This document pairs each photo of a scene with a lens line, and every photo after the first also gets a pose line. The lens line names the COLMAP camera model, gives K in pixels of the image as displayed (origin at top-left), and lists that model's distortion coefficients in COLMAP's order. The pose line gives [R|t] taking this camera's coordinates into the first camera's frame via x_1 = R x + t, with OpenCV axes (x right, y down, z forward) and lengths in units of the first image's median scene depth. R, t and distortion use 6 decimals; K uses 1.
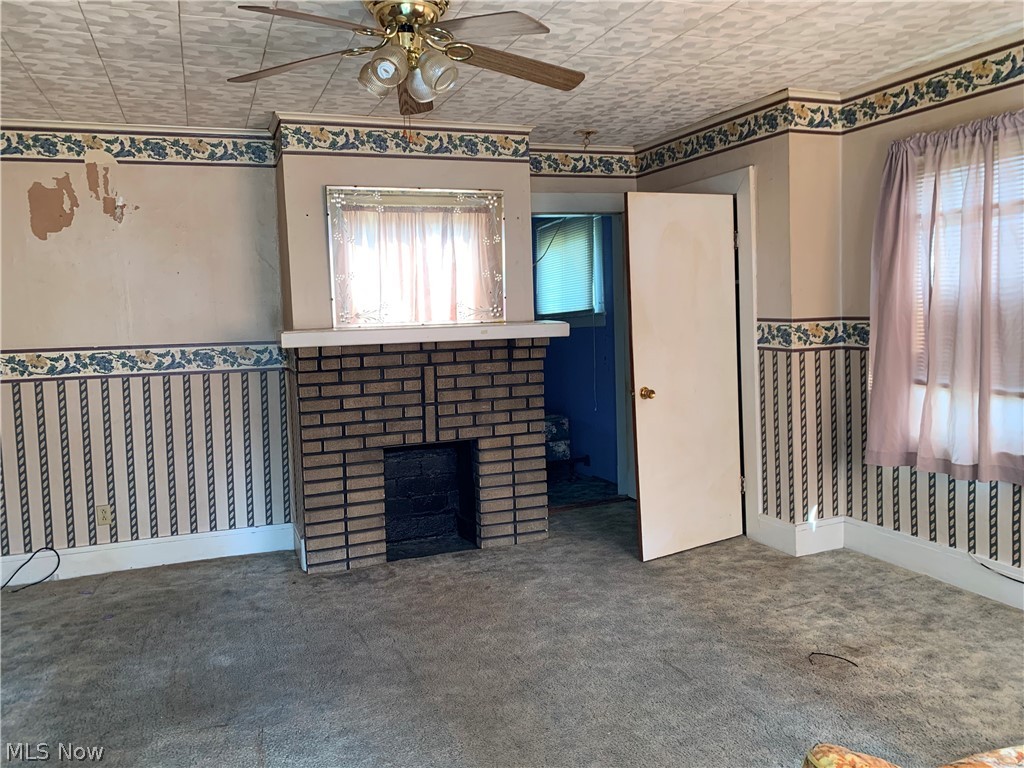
lens RADIAL K [[787.8, 0, 507.8], [0, 787.8, 375.2], [0, 0, 1]] dist [0.026720, -0.035505]
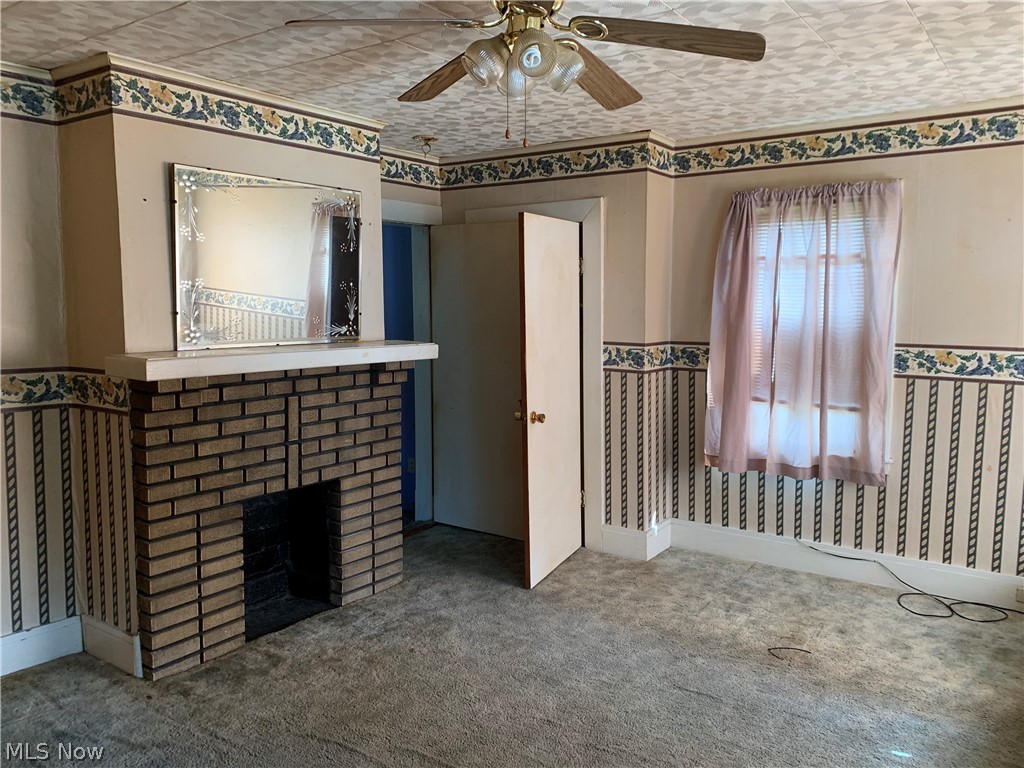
lens RADIAL K [[787.8, 0, 517.0], [0, 787.8, 379.4], [0, 0, 1]] dist [0.026720, -0.035505]
pose [[0.836215, -0.021101, 0.547996, -0.373352], [0.019668, 0.999771, 0.008484, -0.033345], [-0.548050, 0.003684, 0.836438, 0.187407]]
